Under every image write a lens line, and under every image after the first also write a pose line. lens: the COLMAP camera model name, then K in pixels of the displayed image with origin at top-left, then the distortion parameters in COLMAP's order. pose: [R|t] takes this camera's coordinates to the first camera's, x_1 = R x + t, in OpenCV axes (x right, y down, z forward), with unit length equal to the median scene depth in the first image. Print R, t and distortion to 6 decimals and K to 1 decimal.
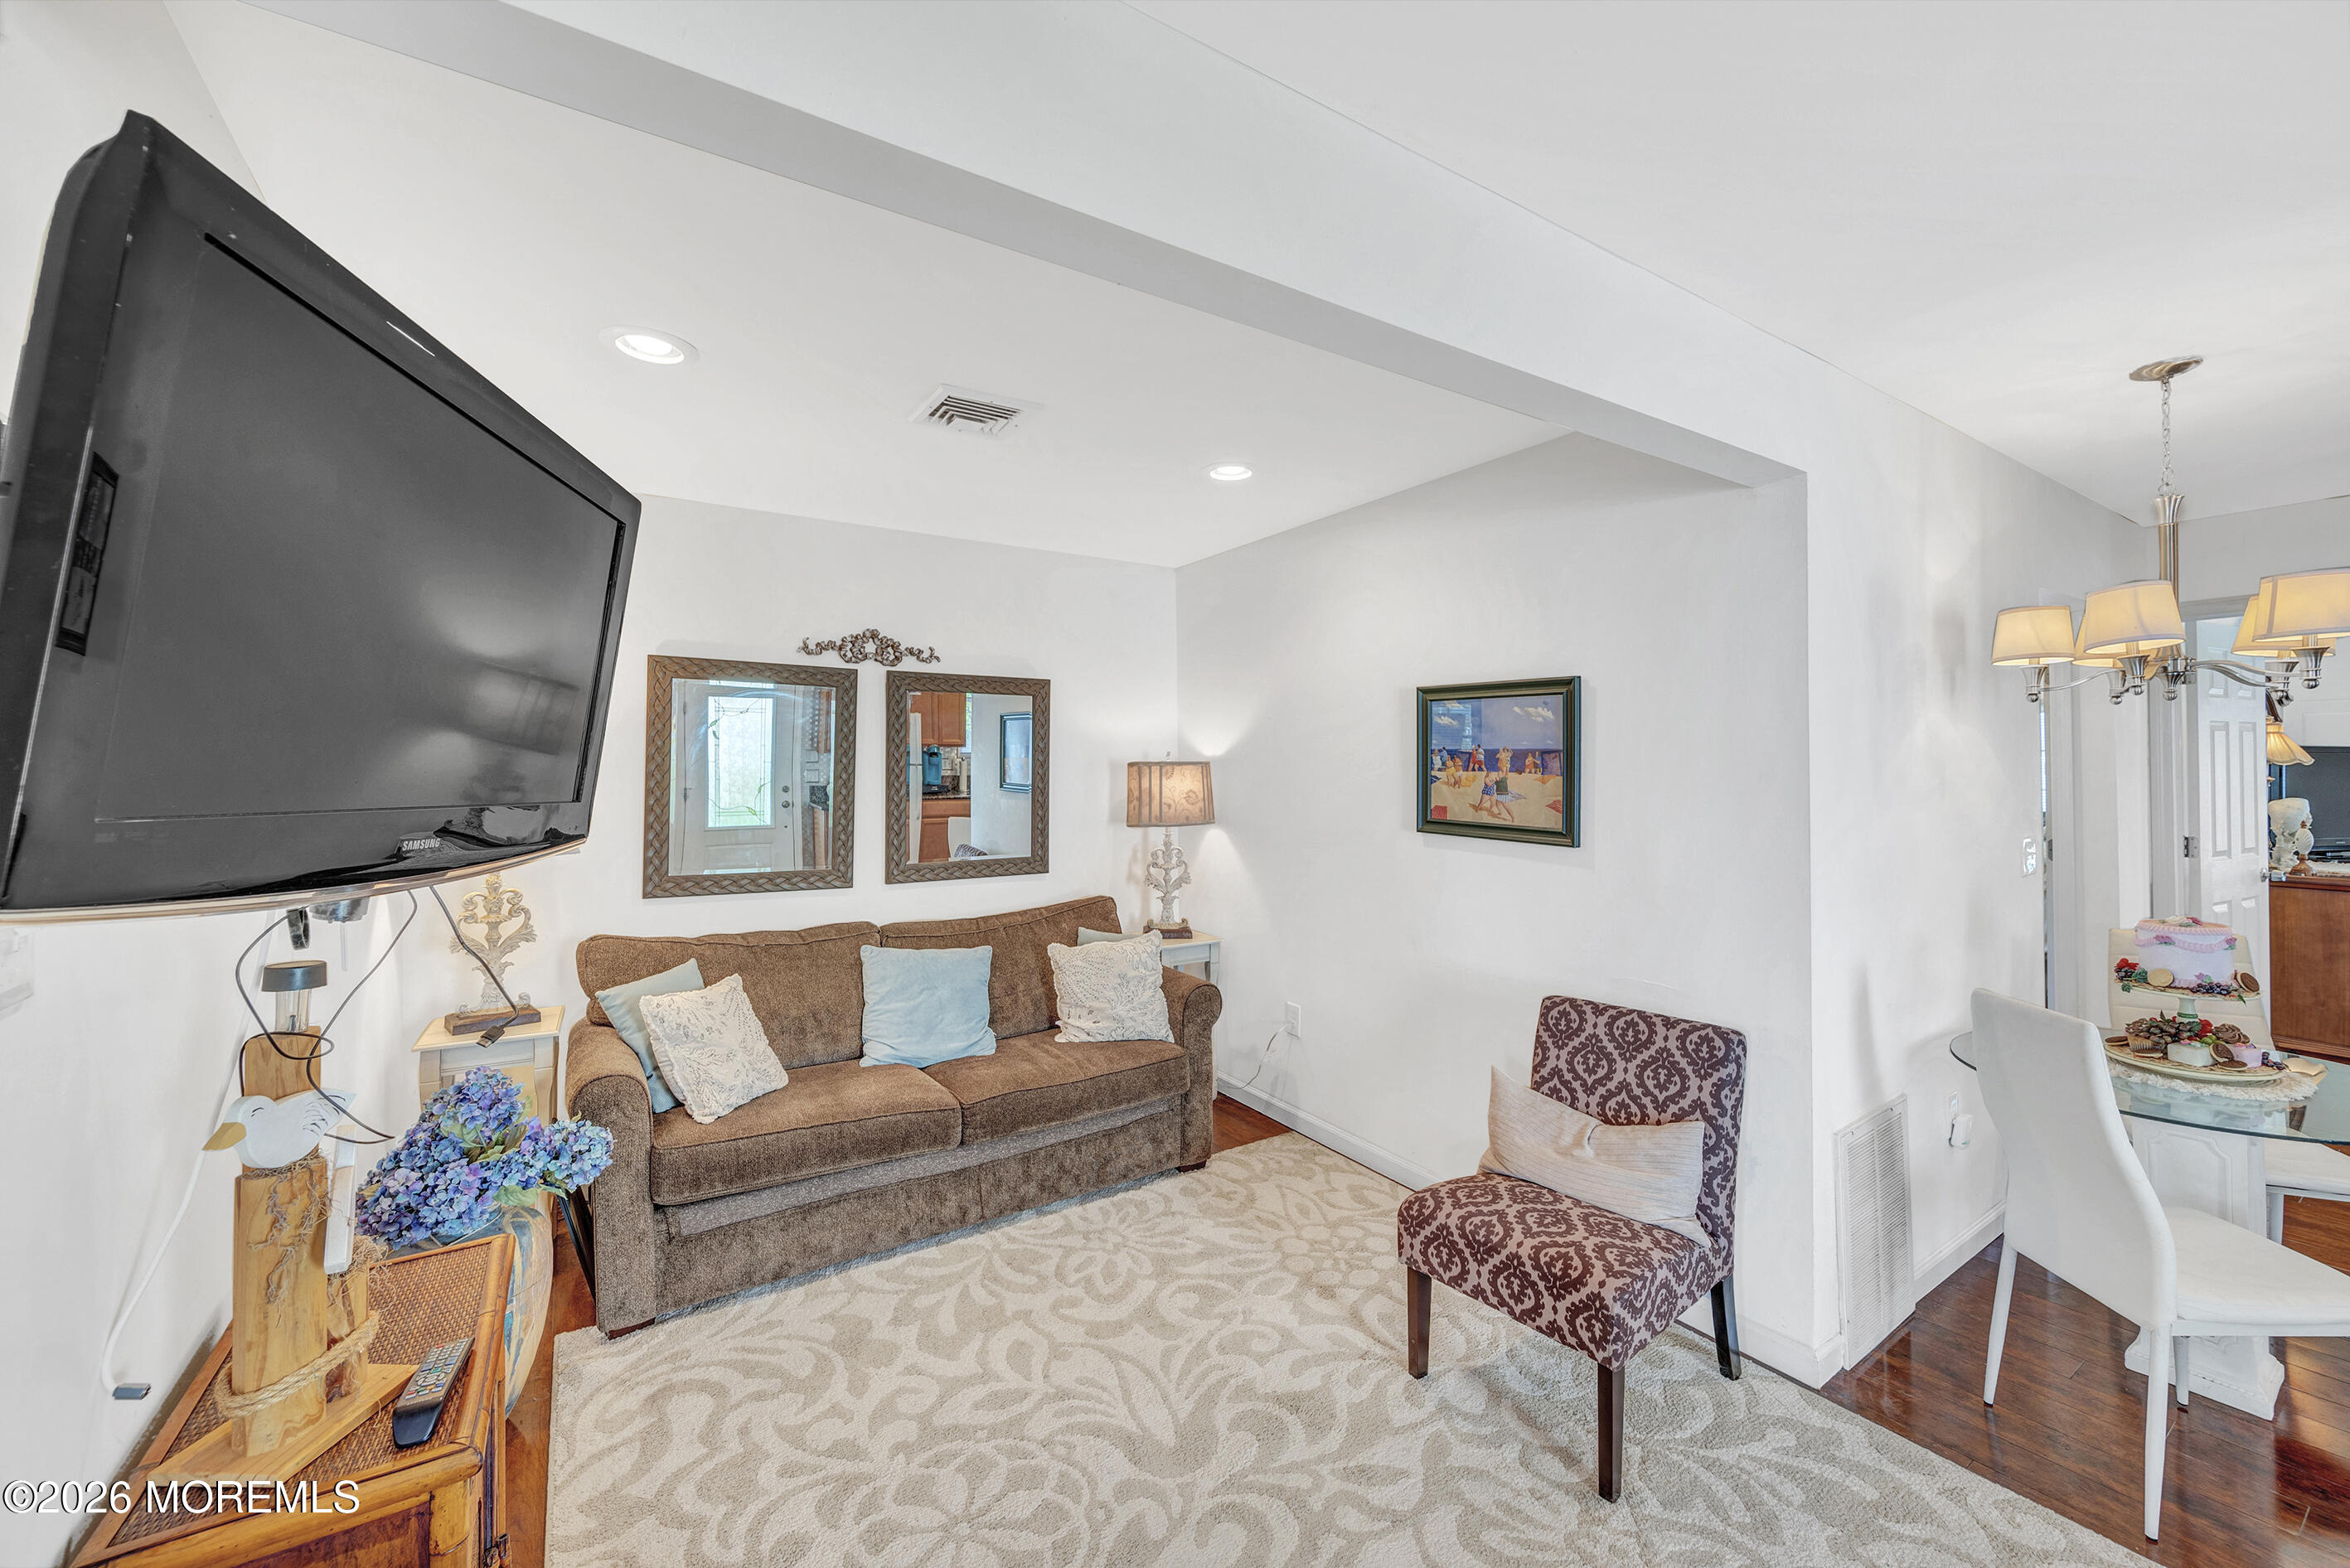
lens RADIAL K [[922.1, 0, 1188.3], [0, 922.1, 766.7], [0, 0, 1]] dist [-0.000576, -0.000289]
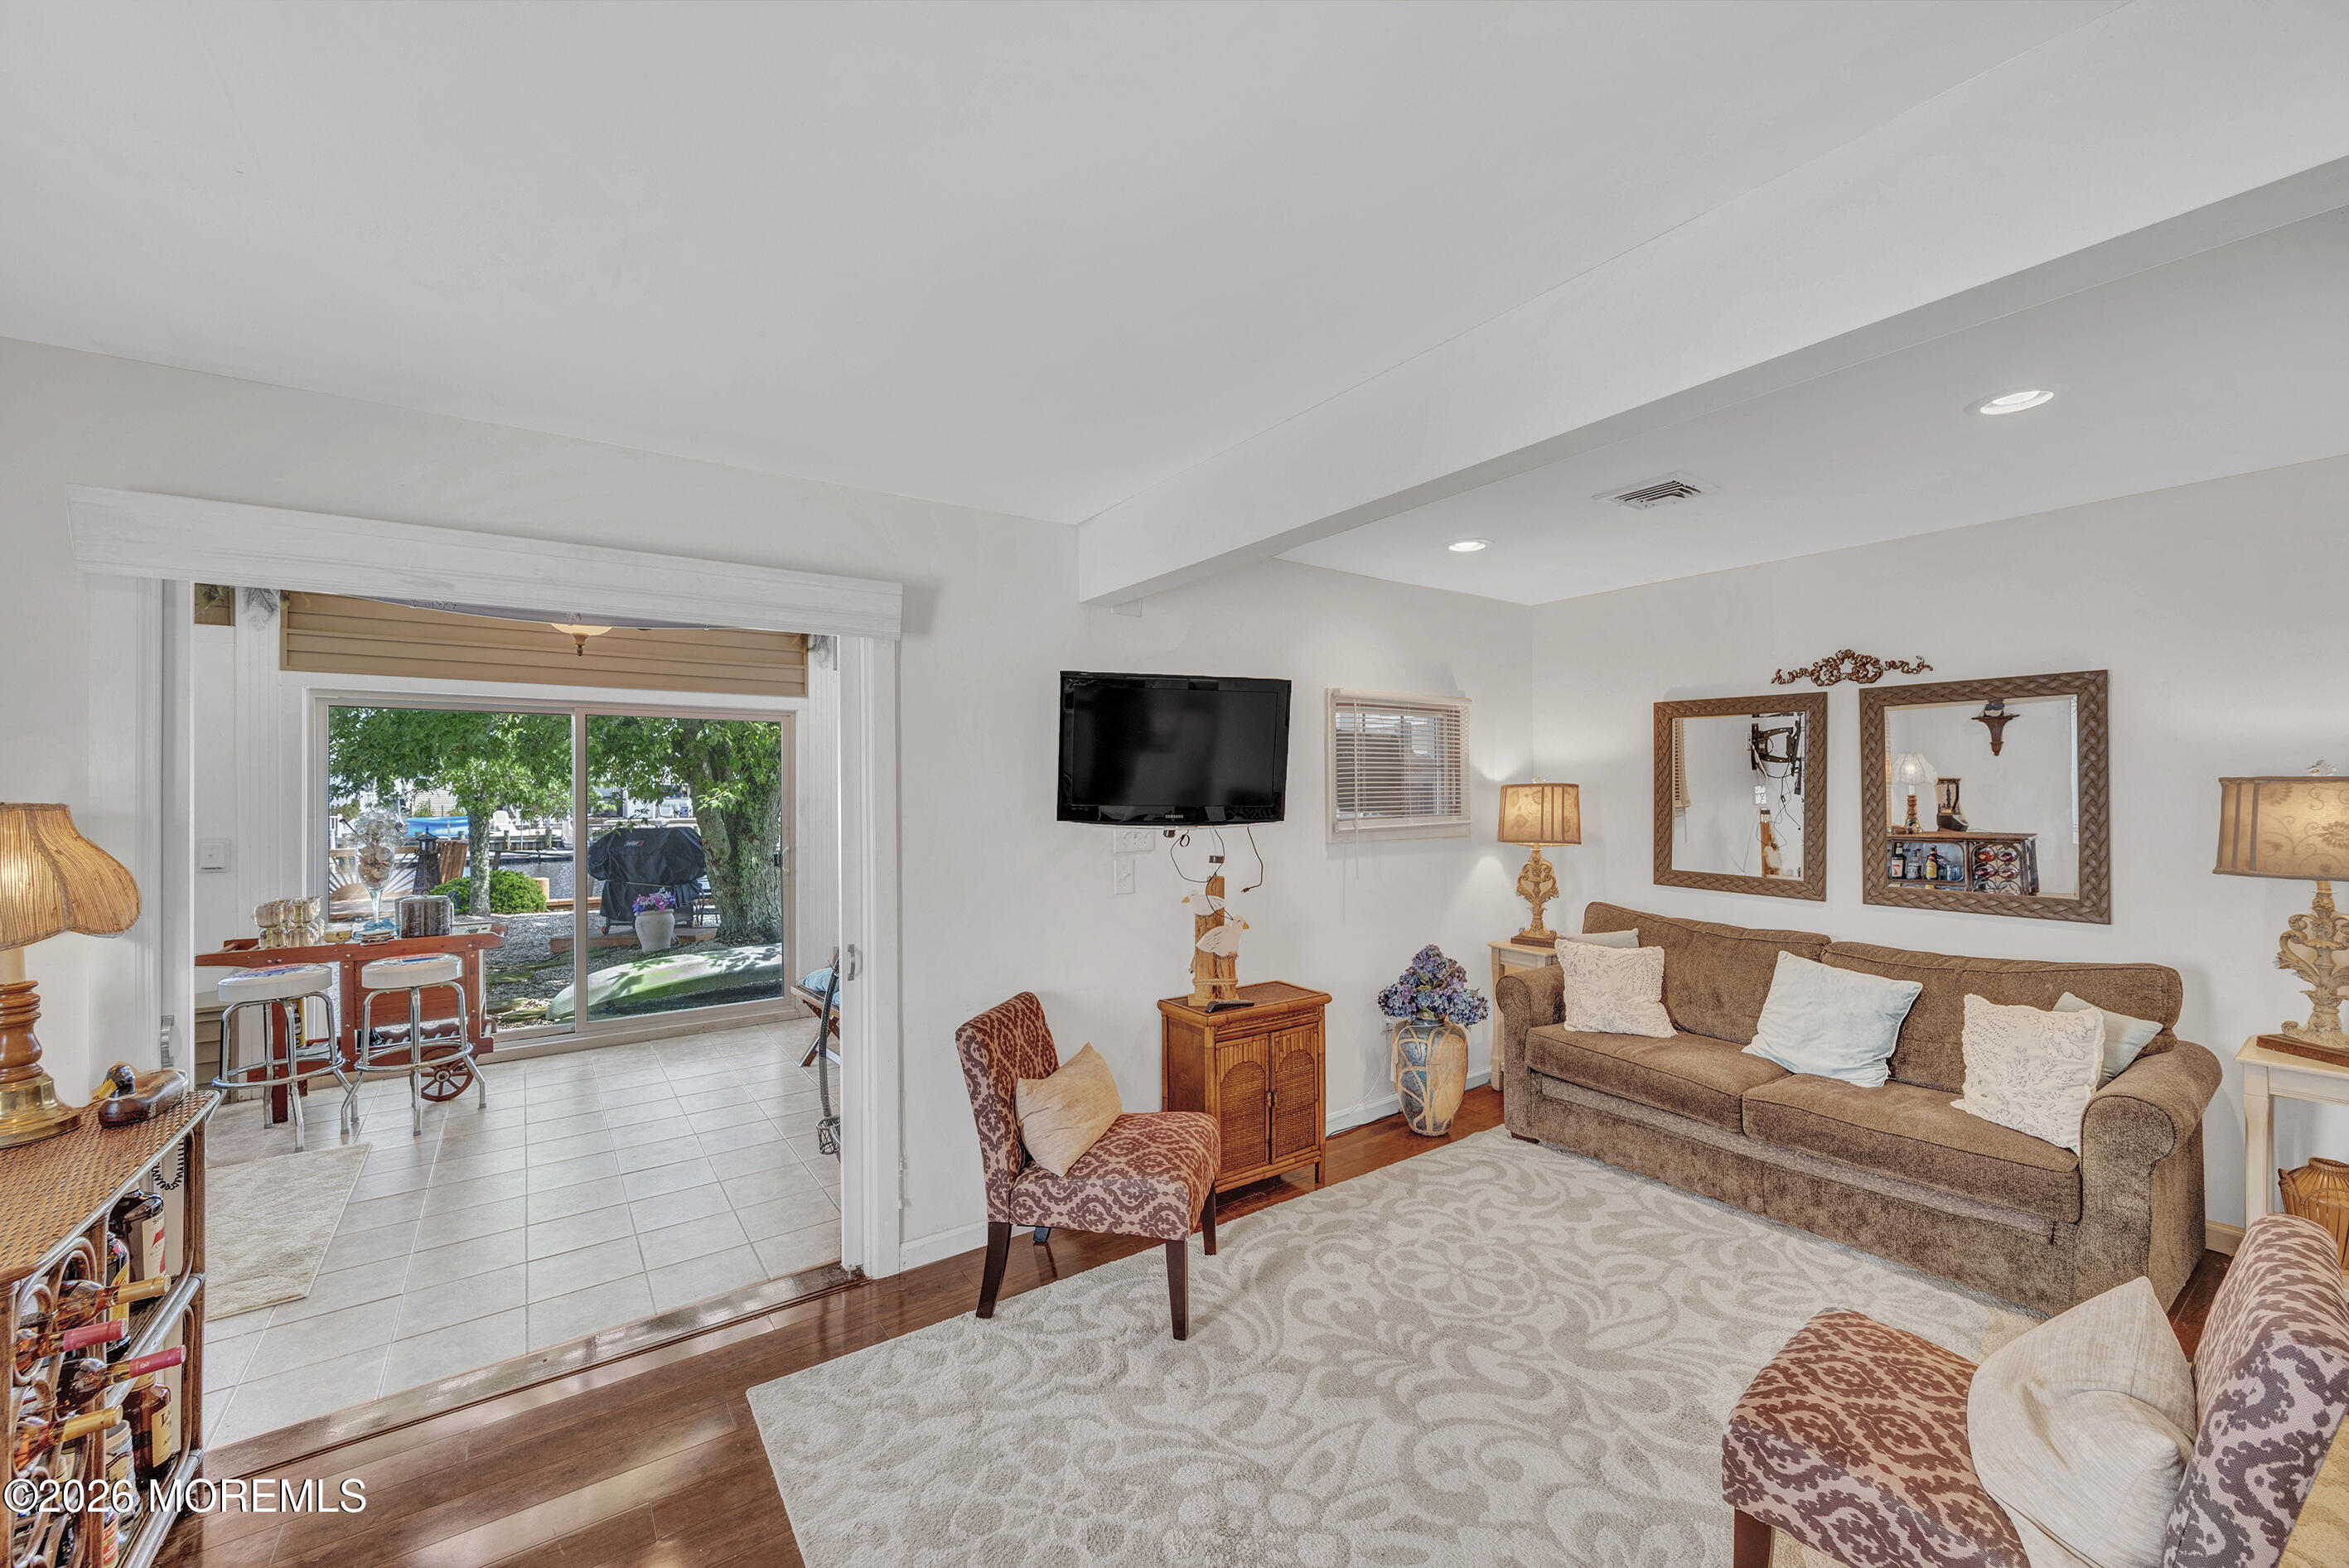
lens RADIAL K [[921.6, 0, 1177.2], [0, 921.6, 790.3], [0, 0, 1]] dist [-0.000576, -0.000289]
pose [[0.032749, 0.007134, -0.999438, 0.843365], [0.008386, 0.999937, 0.007413, -0.010866], [0.999428, -0.008624, 0.032687, 0.303328]]
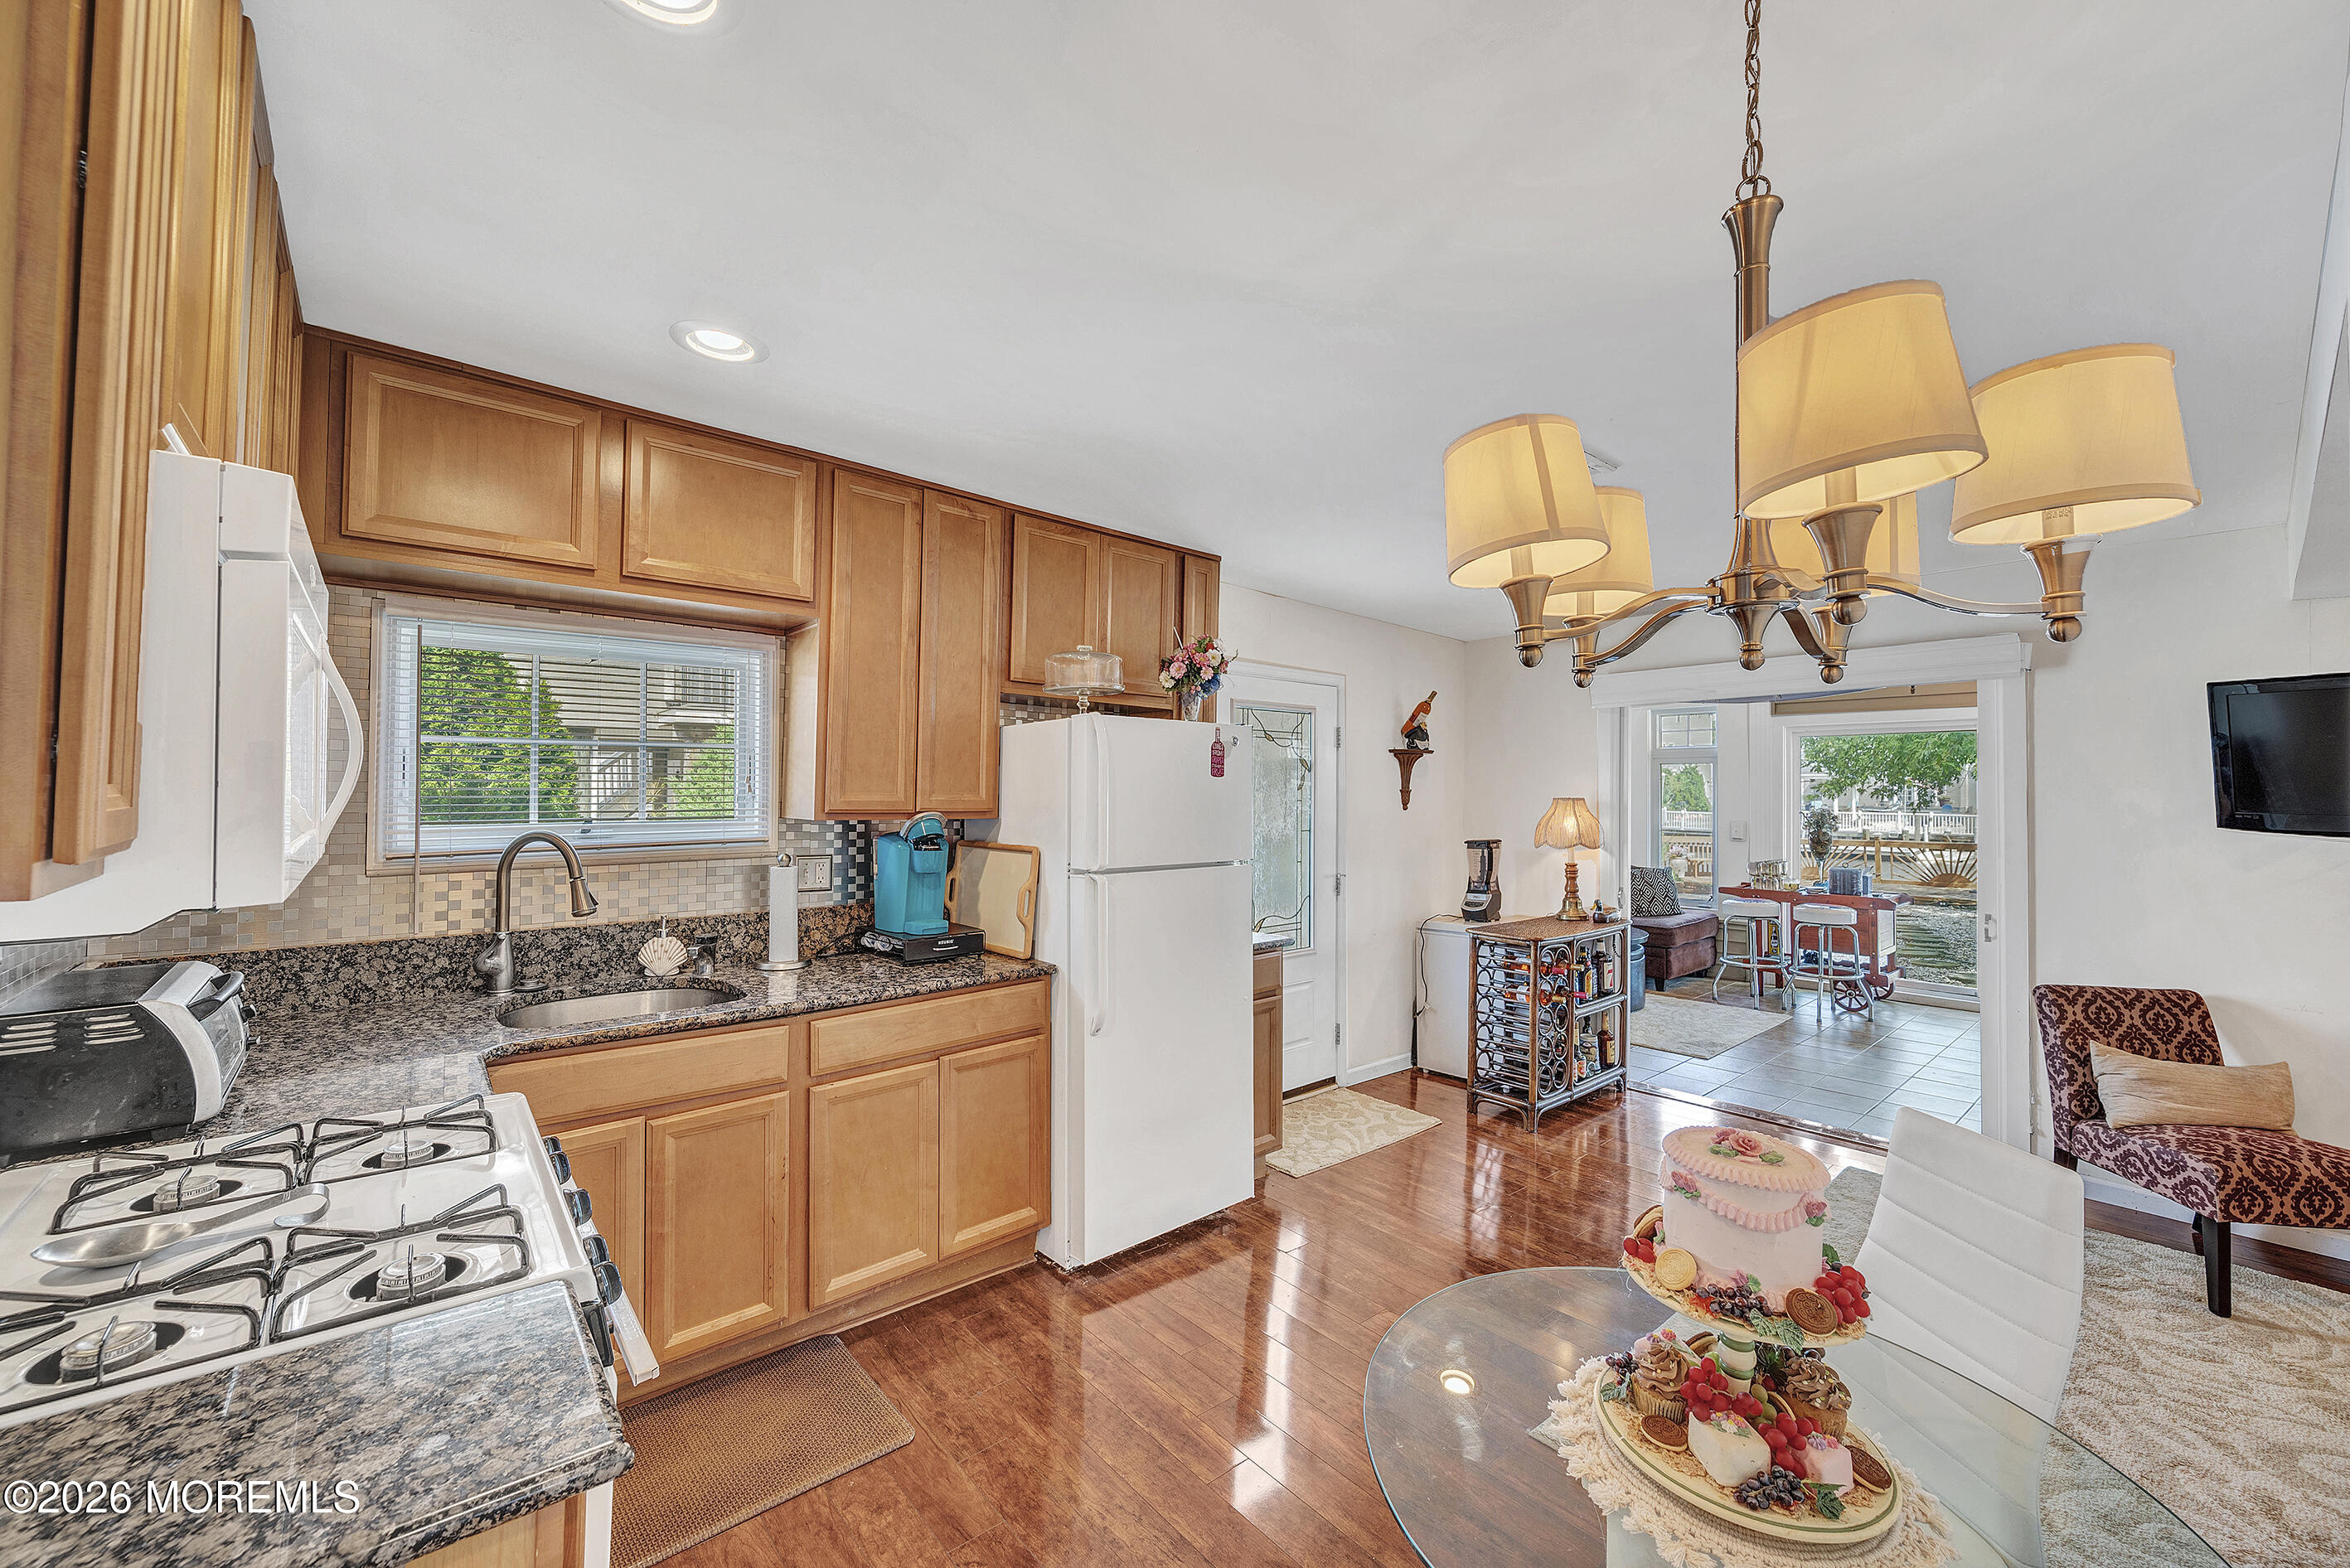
lens RADIAL K [[922.1, 0, 1178.0], [0, 922.1, 780.6], [0, 0, 1]] dist [-0.000576, -0.000289]
pose [[-0.992331, 0.000551, -0.123610, 1.134611], [0.002280, 0.999902, -0.013849, -0.013014], [0.123591, -0.014025, -0.992234, 1.143907]]
